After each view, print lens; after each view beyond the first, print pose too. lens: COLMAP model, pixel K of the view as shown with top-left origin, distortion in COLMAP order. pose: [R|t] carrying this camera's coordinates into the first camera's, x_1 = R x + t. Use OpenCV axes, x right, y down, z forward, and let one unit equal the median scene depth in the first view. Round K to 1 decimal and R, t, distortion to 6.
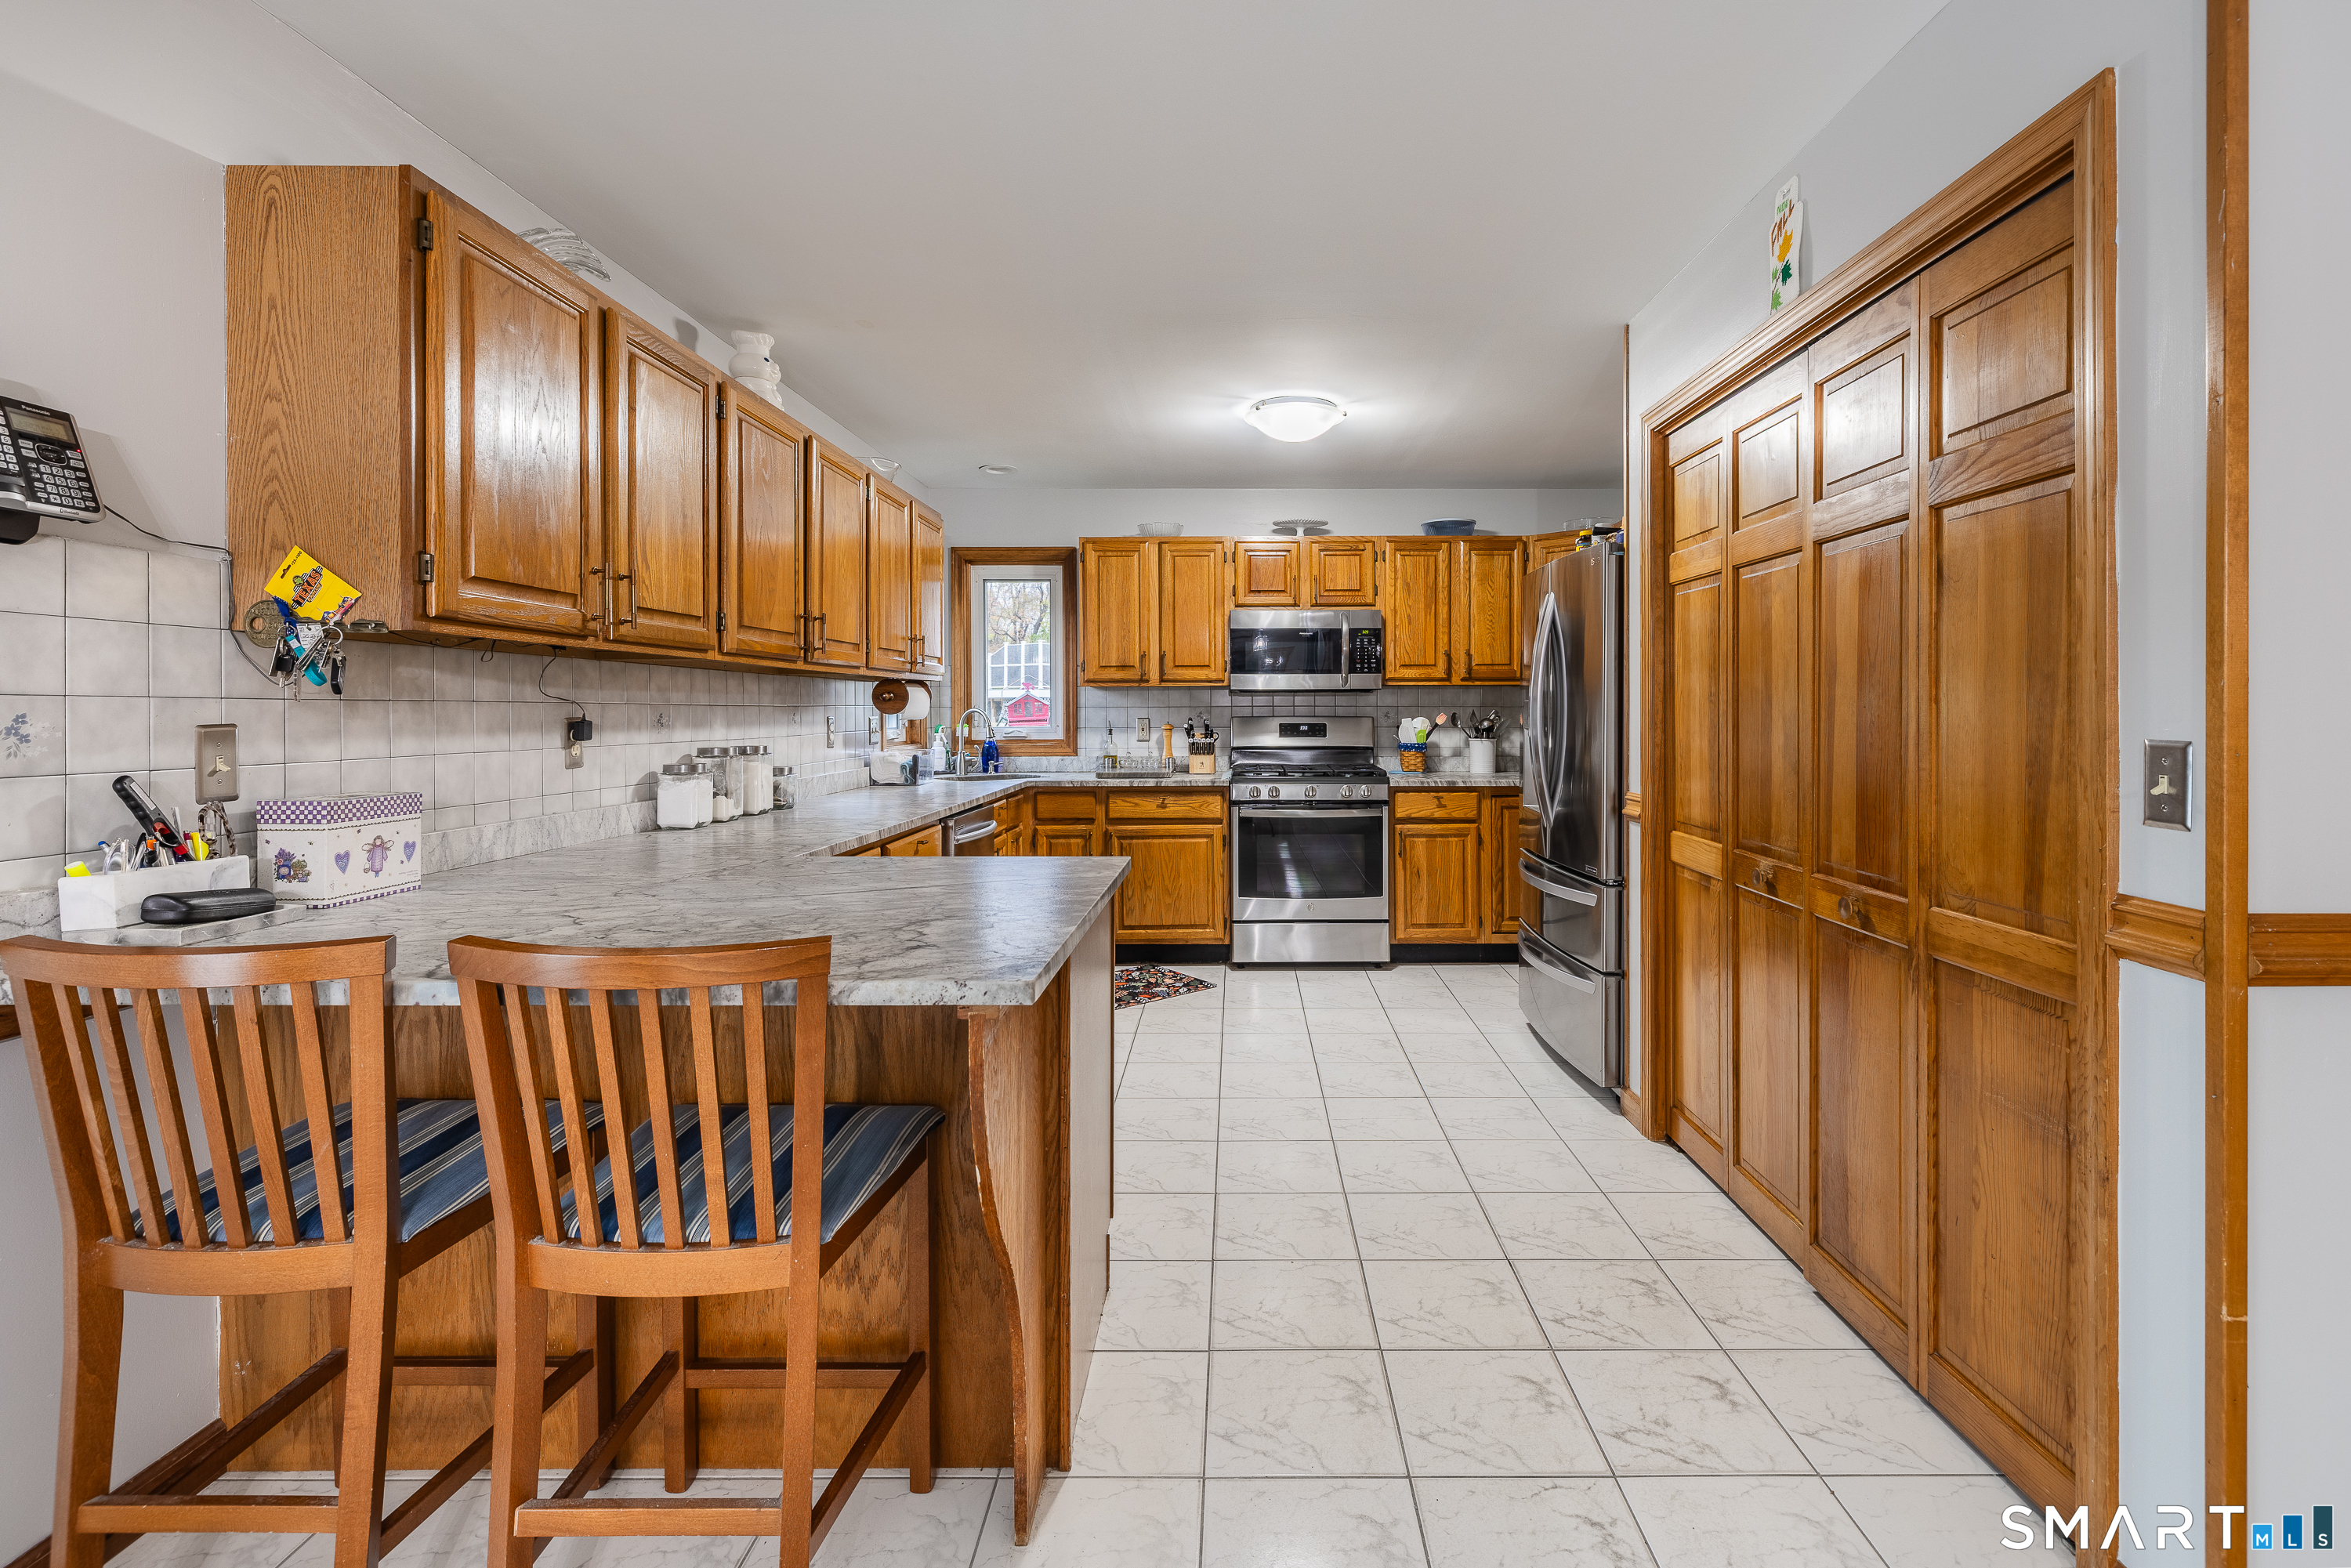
lens RADIAL K [[1072.5, 0, 1150.9], [0, 1072.5, 702.6], [0, 0, 1]] dist [0.000616, -0.000040]
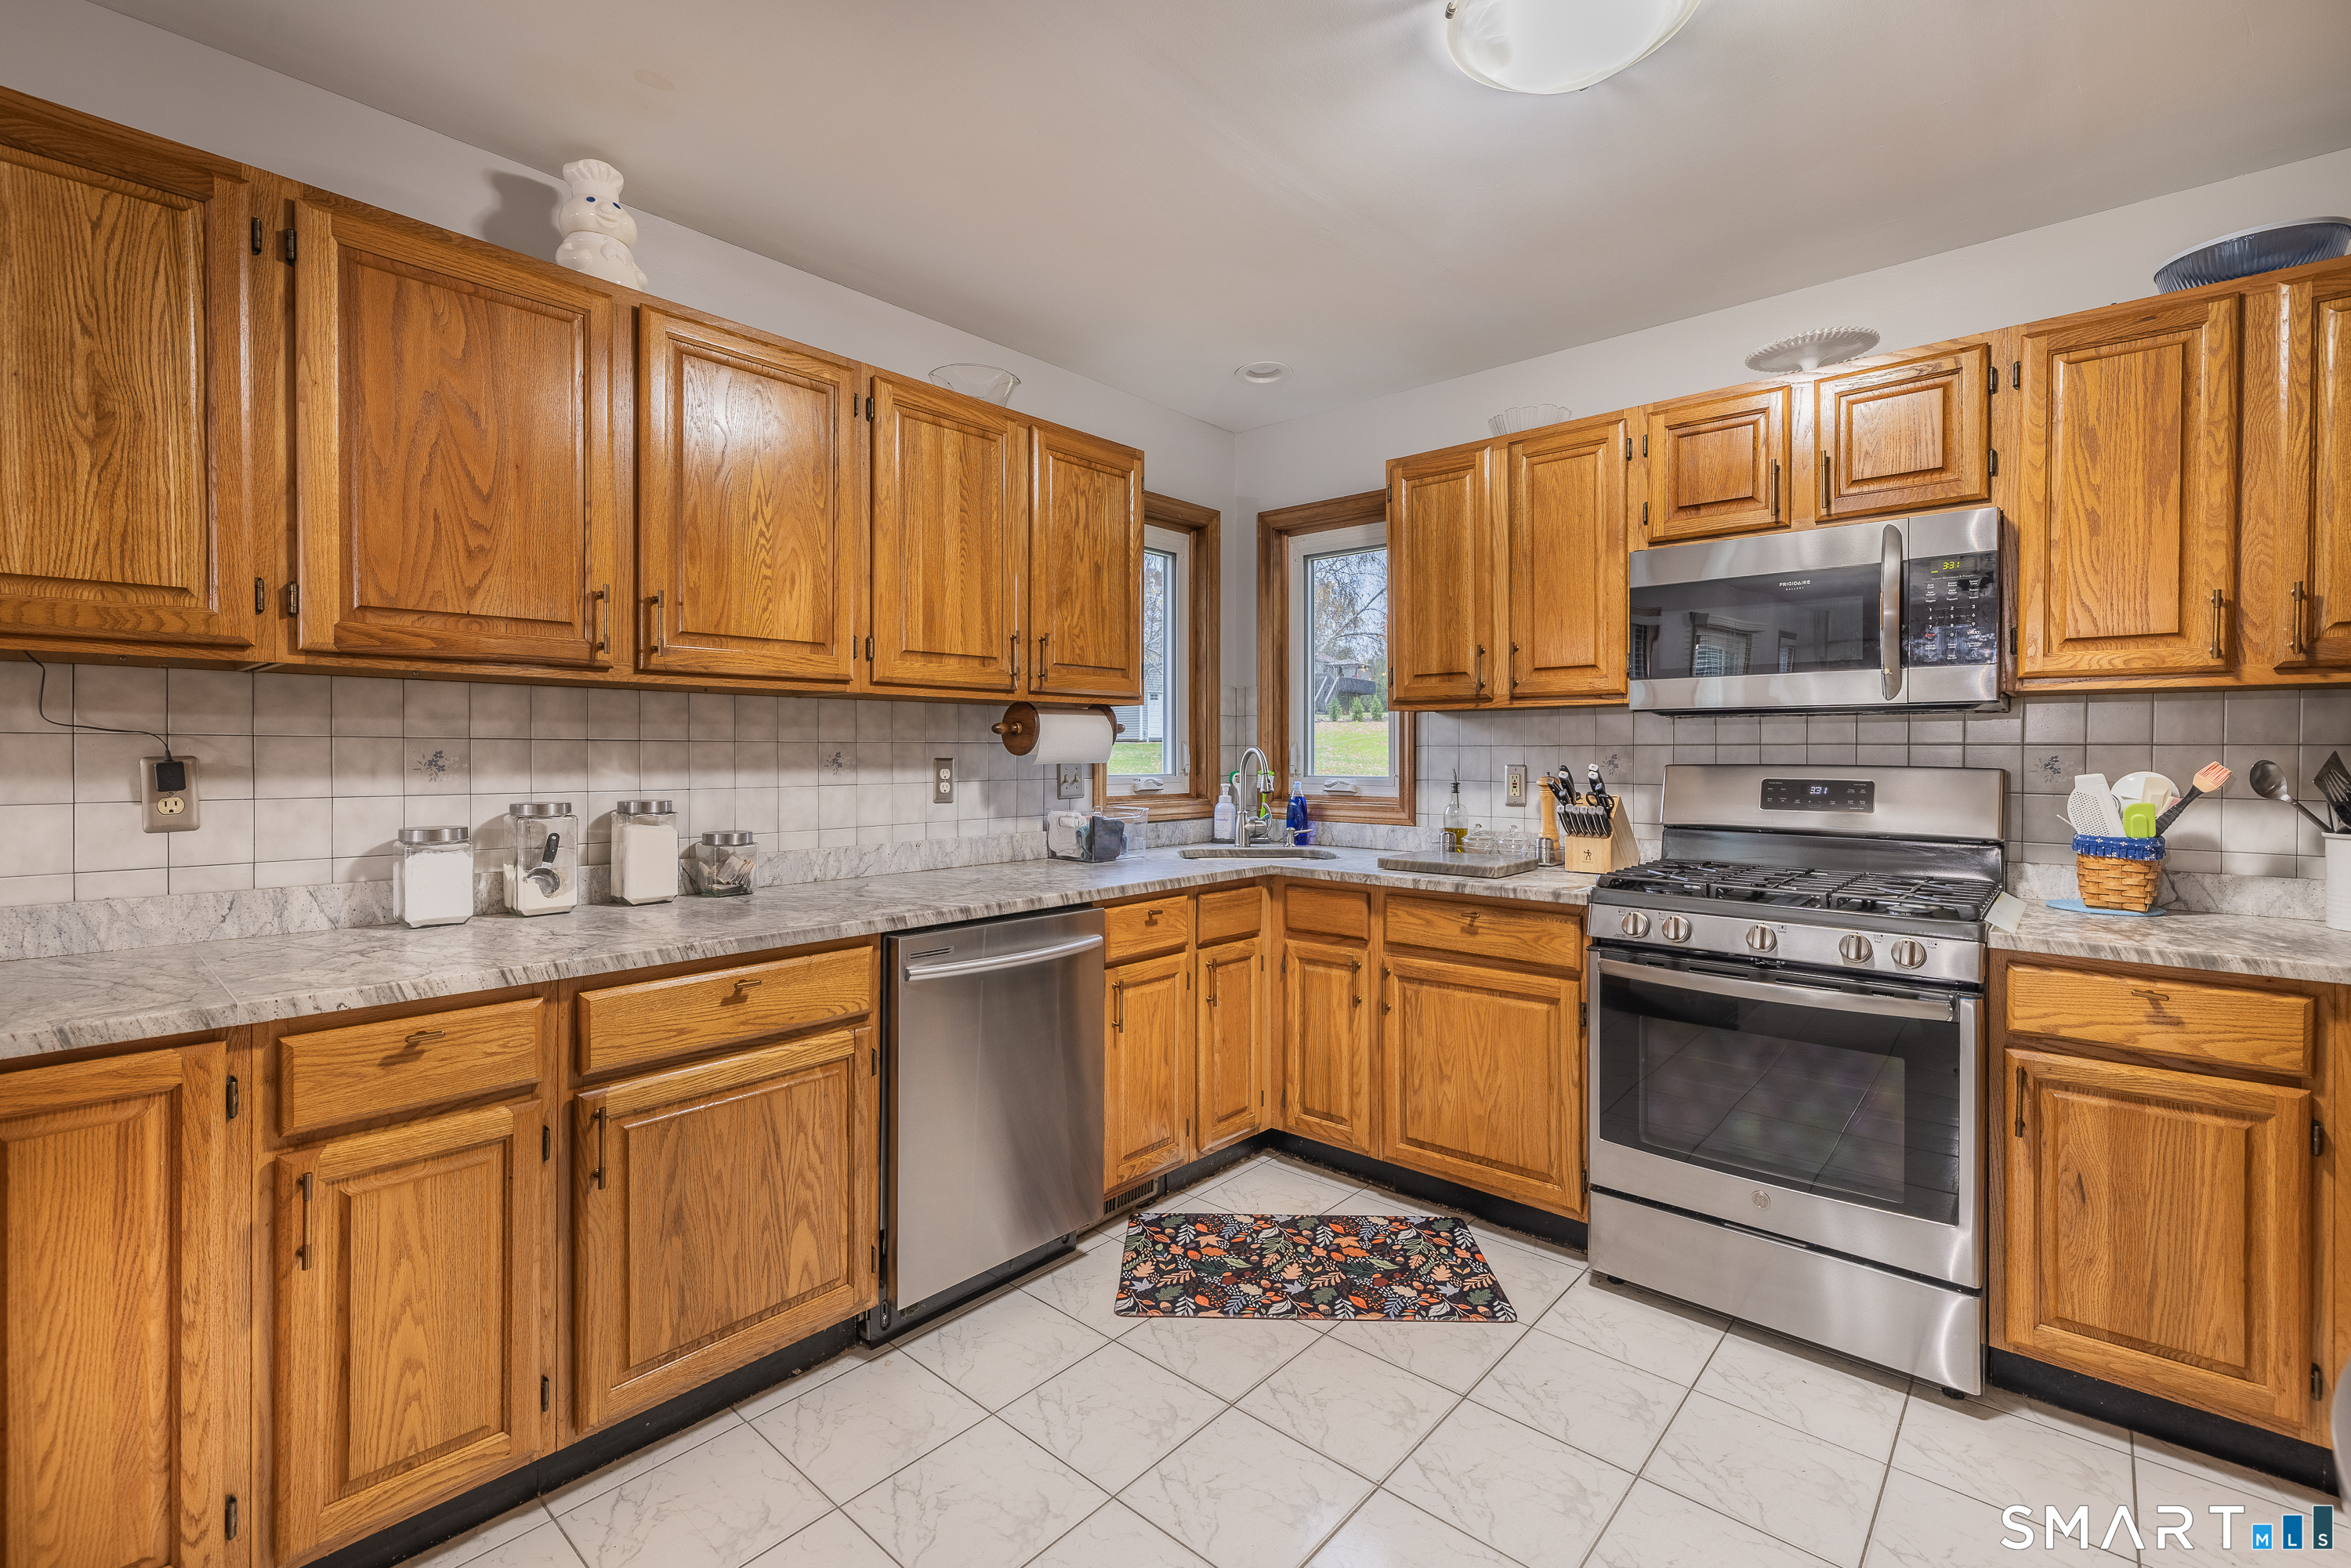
lens RADIAL K [[998.3, 0, 1275.9], [0, 998.3, 757.0], [0, 0, 1]] dist [0.001513, 0.000132]
pose [[0.793821, 0.007041, -0.608111, 0.235948], [0.000125, 0.999931, 0.011741, 0.004112], [0.608152, -0.009397, 0.793765, 0.549498]]
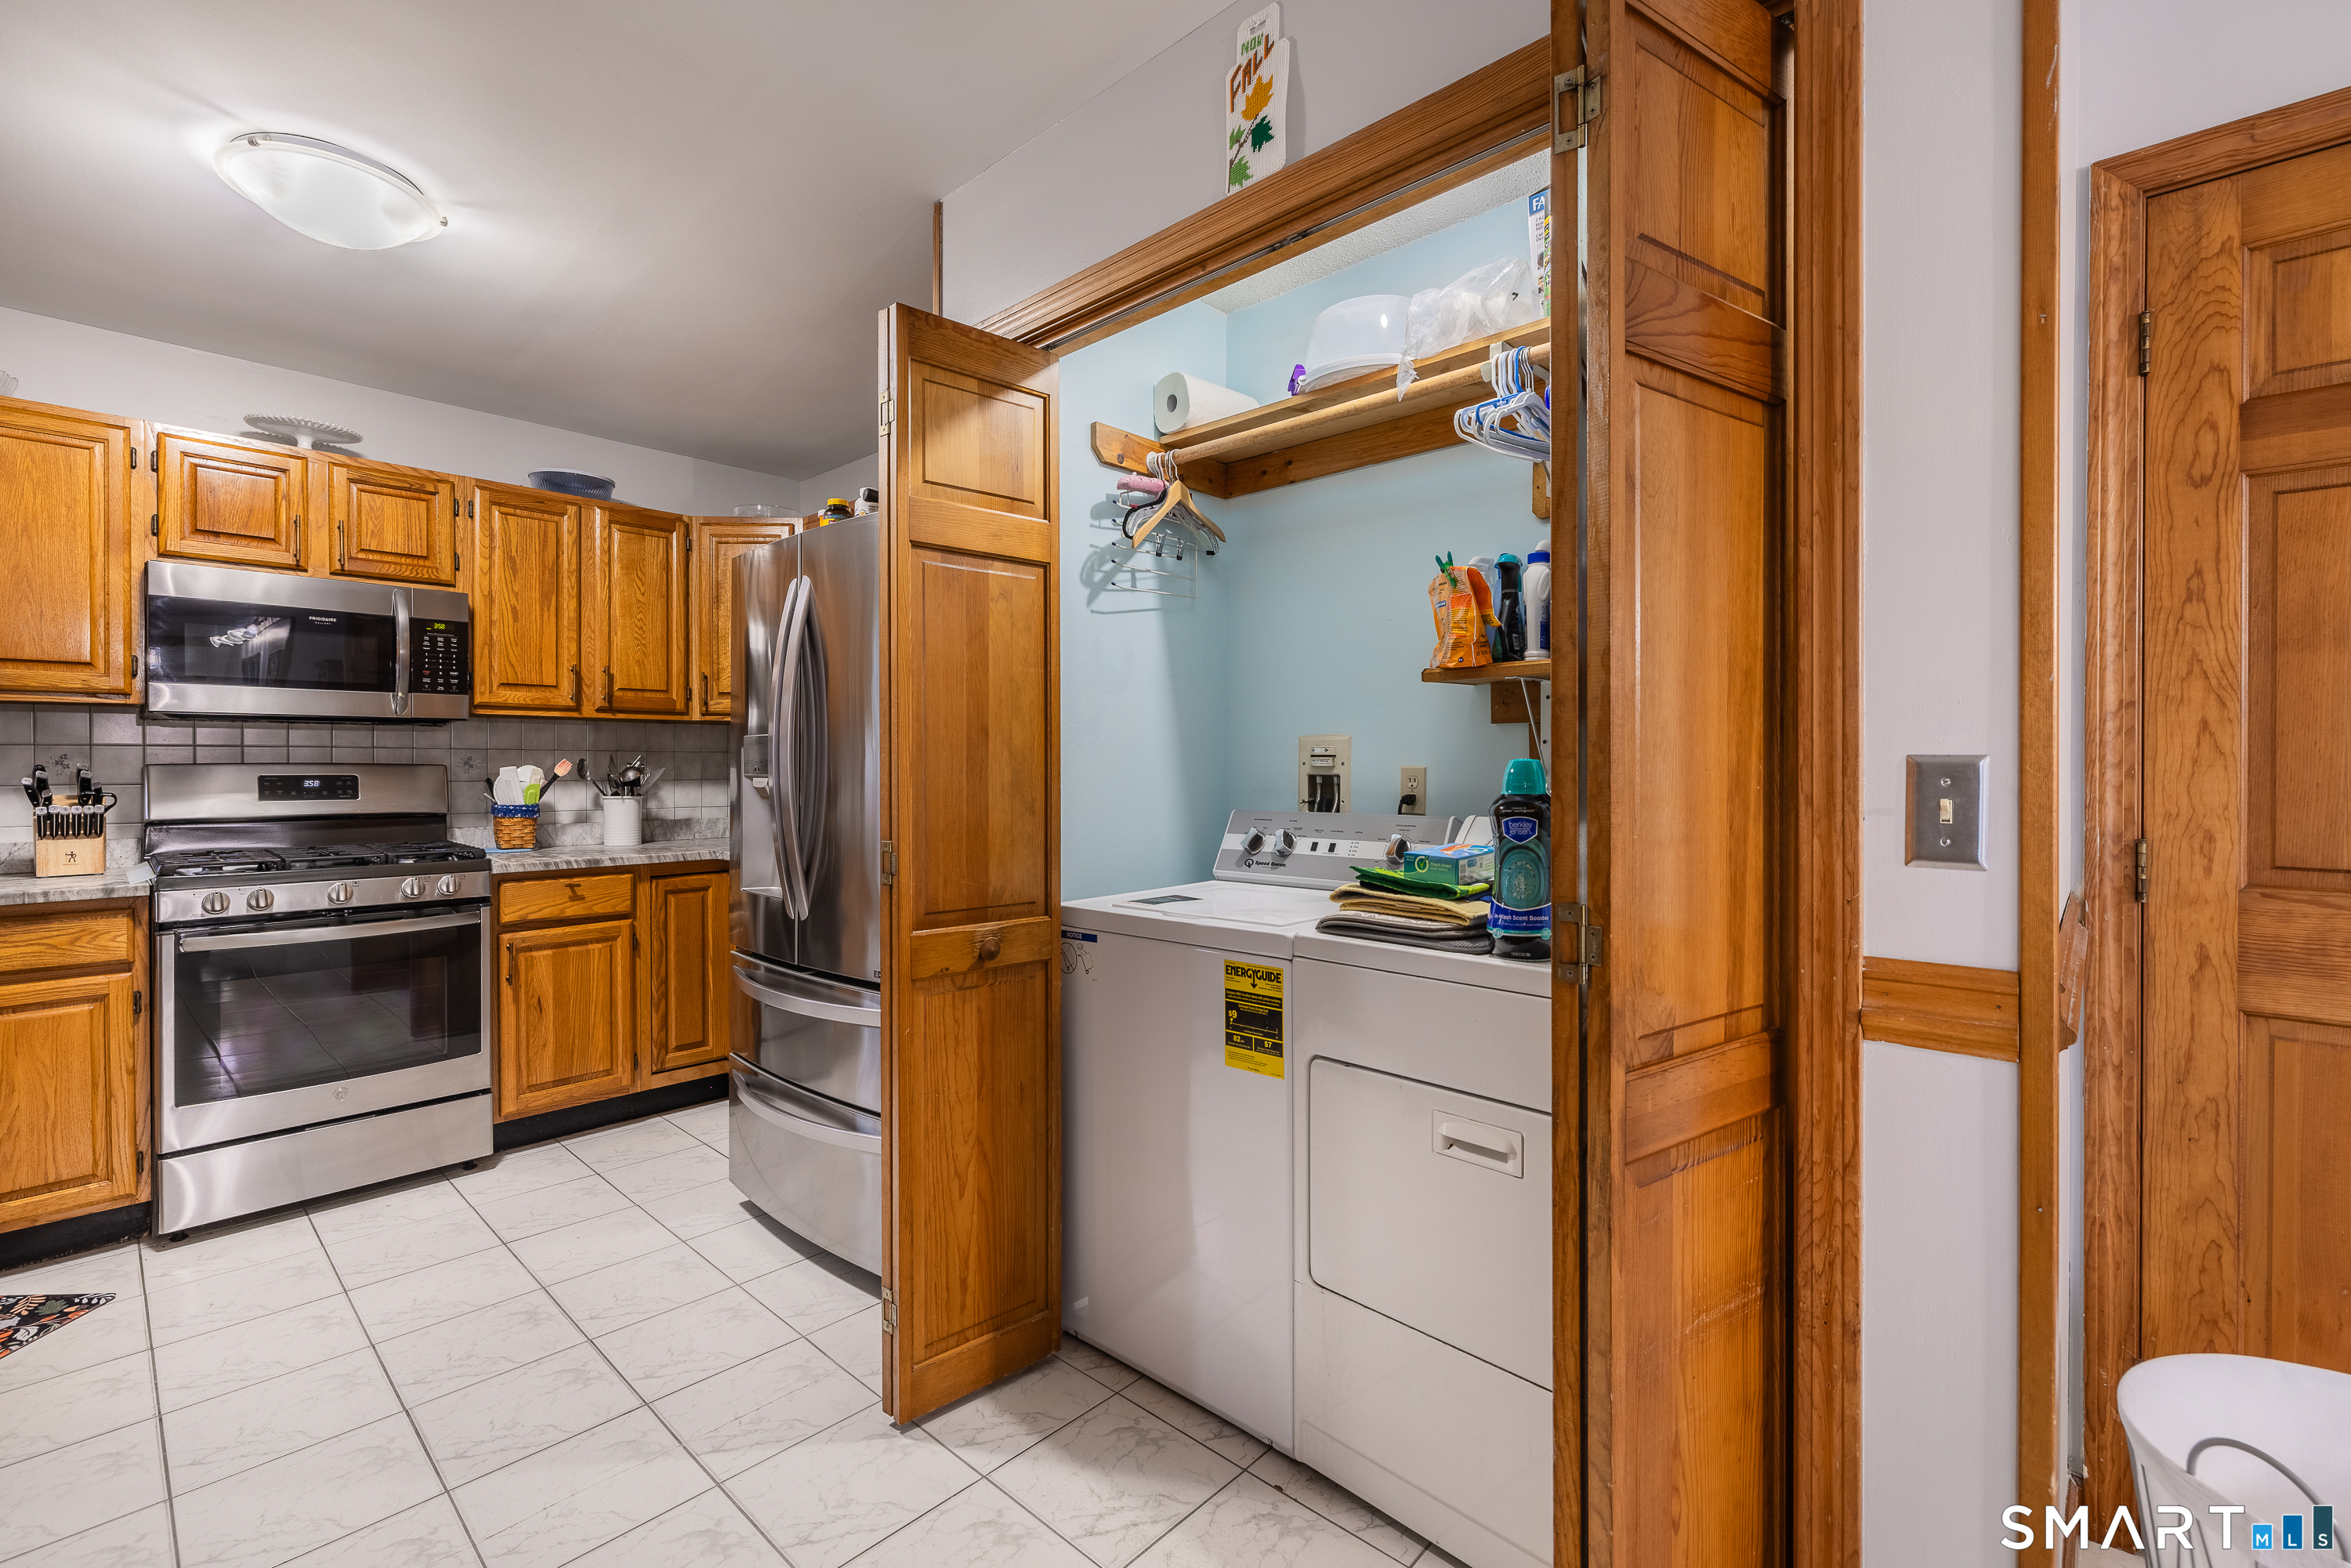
lens RADIAL K [[1104.2, 0, 1131.9], [0, 1104.2, 771.6], [0, 0, 1]] dist [-0.000354, 0.000028]
pose [[0.659412, -0.001801, 0.751780, -0.015002], [-0.002101, 0.999989, 0.004239, 0.014557], [-0.751779, -0.004375, 0.659400, 0.291999]]
